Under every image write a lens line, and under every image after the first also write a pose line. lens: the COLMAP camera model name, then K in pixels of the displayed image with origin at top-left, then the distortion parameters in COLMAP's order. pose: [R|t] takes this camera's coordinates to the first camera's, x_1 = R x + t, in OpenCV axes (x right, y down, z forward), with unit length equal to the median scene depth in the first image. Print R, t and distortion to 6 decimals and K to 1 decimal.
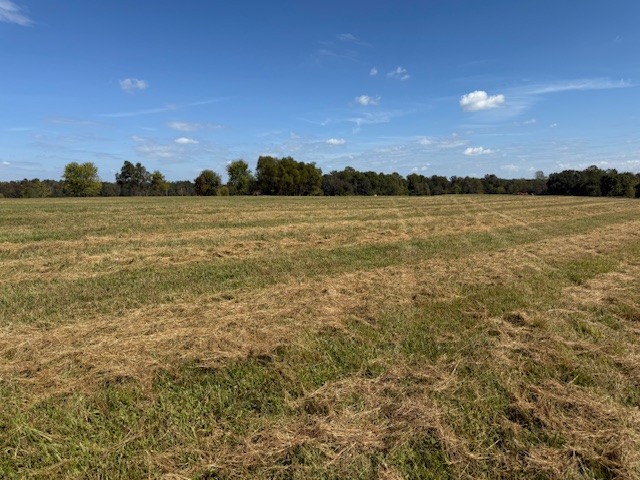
lens RADIAL K [[448.0, 0, 315.9], [0, 448.0, 234.4], [0, 0, 1]] dist [0.069195, -0.091383]
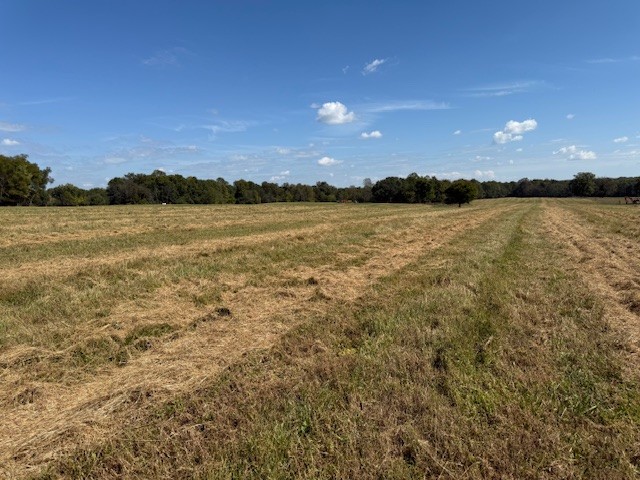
lens RADIAL K [[440.5, 0, 311.9], [0, 440.5, 244.0], [0, 0, 1]] dist [0.044407, -0.071730]
pose [[0.955525, -0.036408, 0.292656, 0.087407], [0.034952, 0.999337, 0.010207, -0.009843], [-0.292833, 0.000476, 0.956163, 0.111113]]
